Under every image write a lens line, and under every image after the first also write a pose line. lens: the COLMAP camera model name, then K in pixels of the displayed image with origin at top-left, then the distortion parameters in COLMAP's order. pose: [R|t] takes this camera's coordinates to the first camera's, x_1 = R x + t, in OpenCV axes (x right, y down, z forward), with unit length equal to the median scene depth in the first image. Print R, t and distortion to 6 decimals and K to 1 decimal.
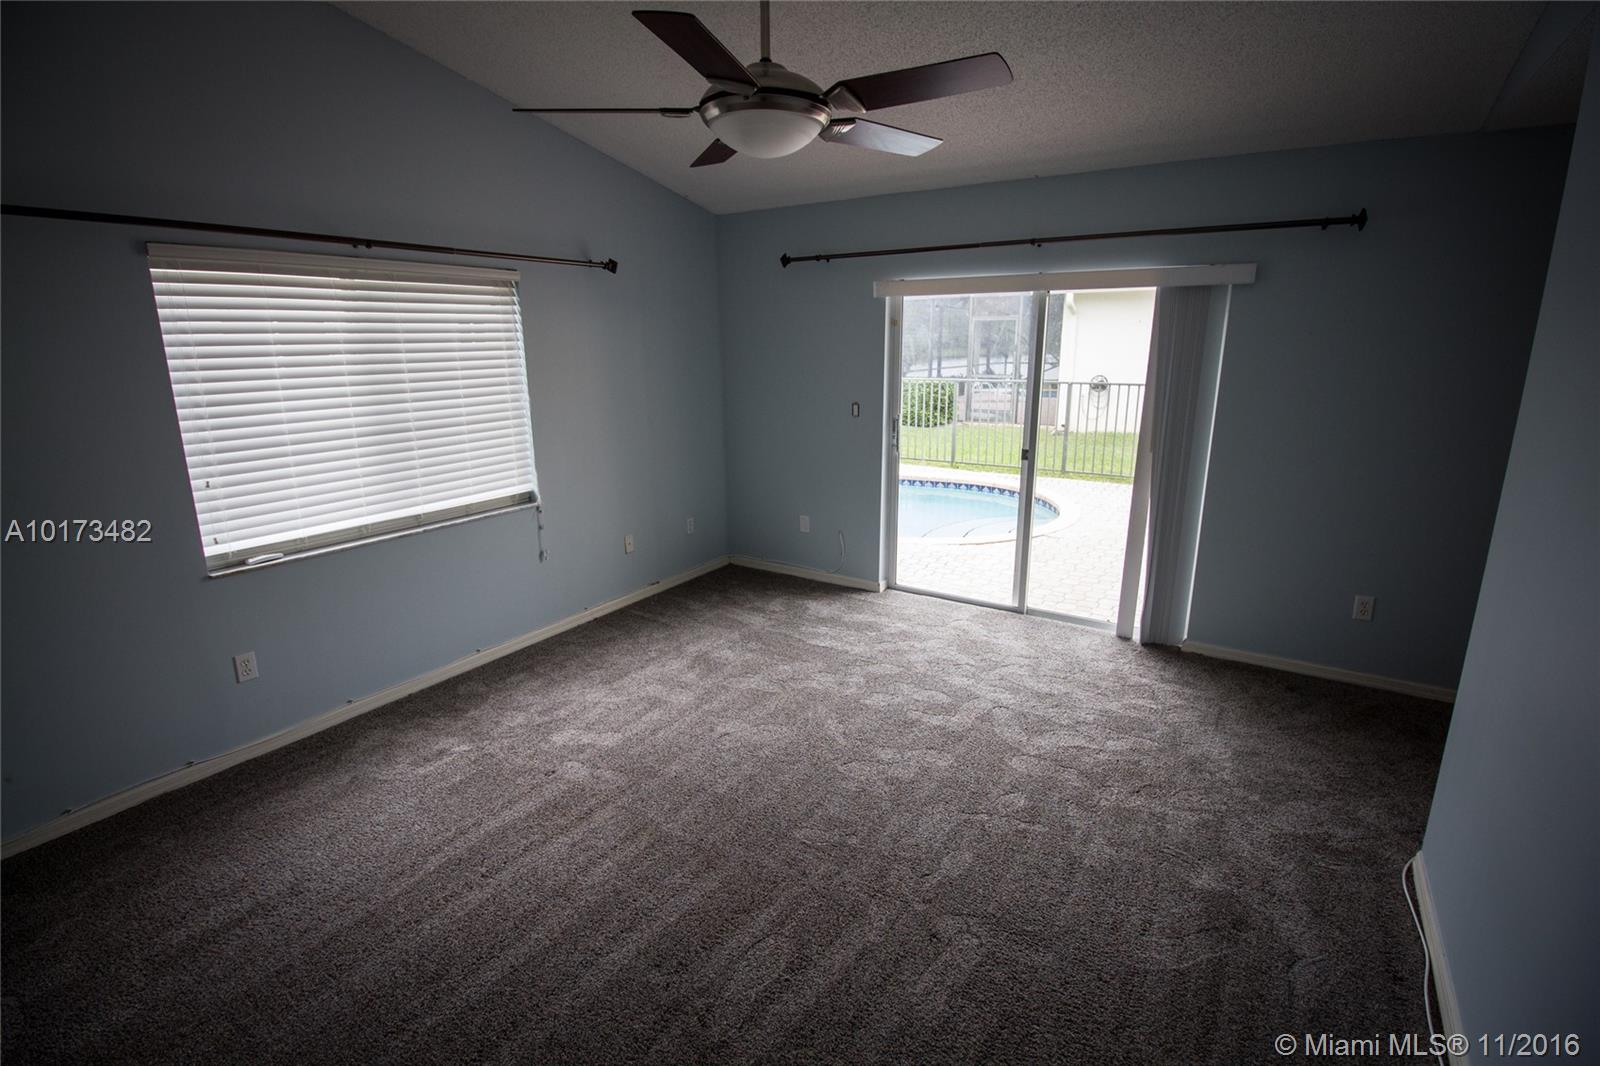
lens RADIAL K [[744.3, 0, 800.2], [0, 744.3, 522.0], [0, 0, 1]] dist [0.002161, -0.015985]
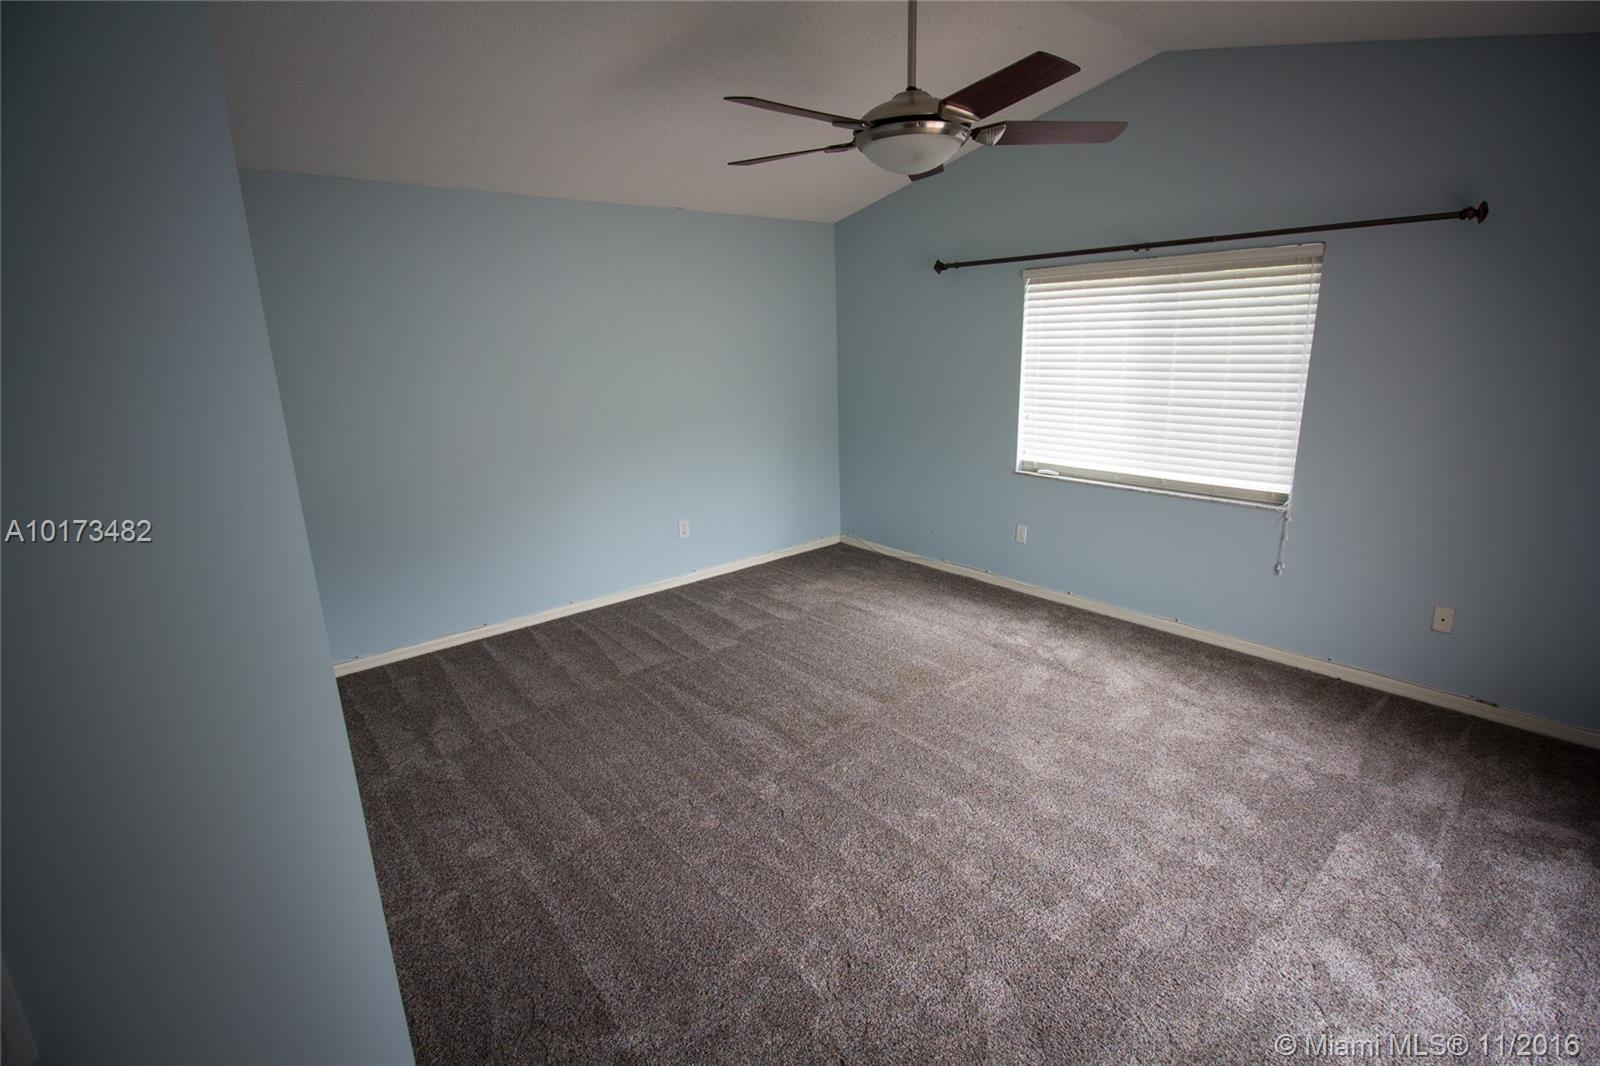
lens RADIAL K [[744.3, 0, 800.2], [0, 744.3, 522.0], [0, 0, 1]] dist [0.002161, -0.015985]
pose [[-0.287921, 0.256907, -0.922551, 0.715087], [-0.190386, 0.928760, 0.318054, -0.206140], [0.938539, 0.267215, -0.218498, 0.748694]]
